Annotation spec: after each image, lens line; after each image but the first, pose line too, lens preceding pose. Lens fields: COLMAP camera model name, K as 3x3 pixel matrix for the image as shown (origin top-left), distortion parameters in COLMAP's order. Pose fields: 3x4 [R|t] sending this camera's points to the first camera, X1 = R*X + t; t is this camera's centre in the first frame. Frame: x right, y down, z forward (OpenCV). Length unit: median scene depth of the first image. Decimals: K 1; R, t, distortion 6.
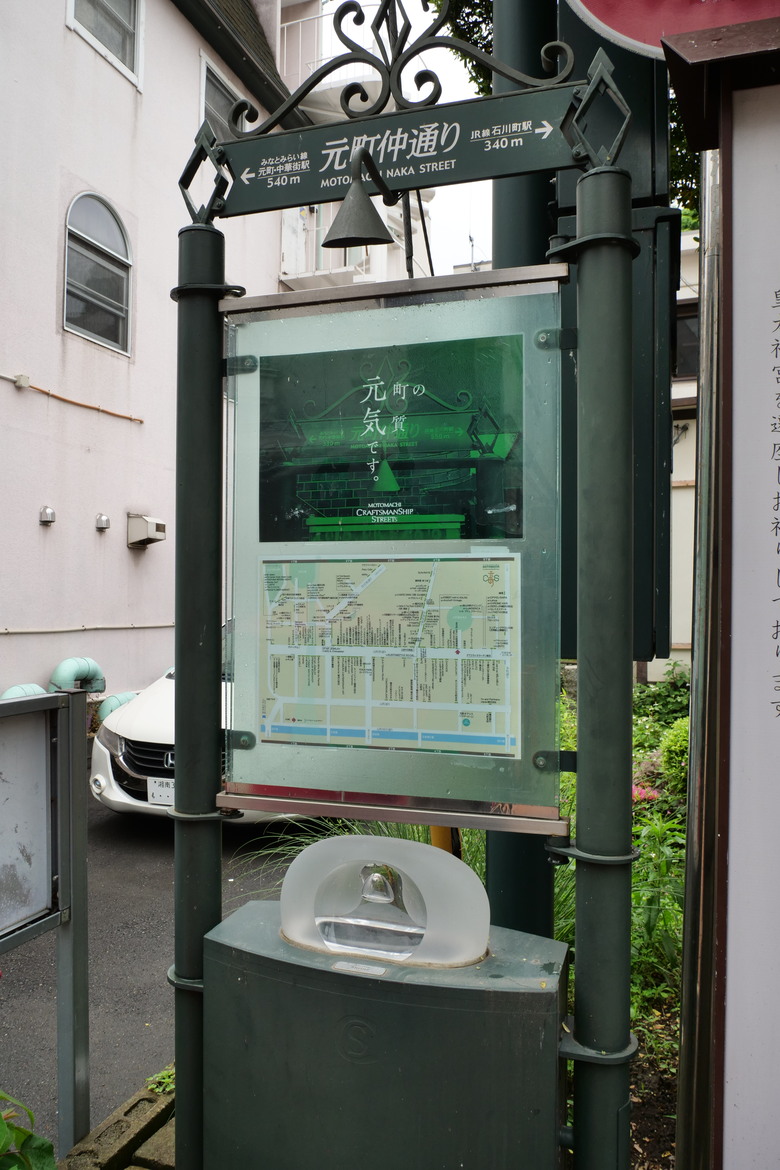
lens RADIAL K [[842.9, 0, 399.5], [0, 842.9, 575.3], [0, 0, 1]] dist [-0.056234, 0.027353]
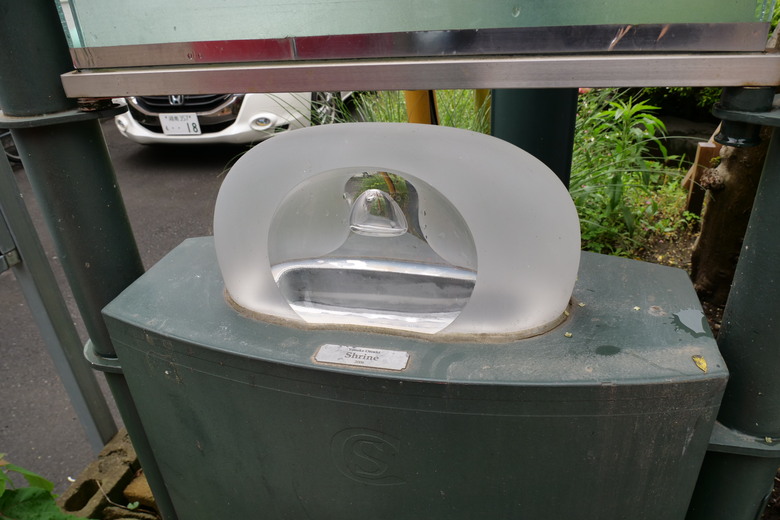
lens RADIAL K [[561.9, 0, 393.6], [0, 561.9, 261.9], [0, 0, 1]] dist [-0.056234, 0.027353]
pose [[0.995196, -0.090766, 0.036701, -0.031366], [0.061305, 0.869993, 0.489239, 0.213256], [-0.076336, -0.484638, 0.871377, 0.639851]]
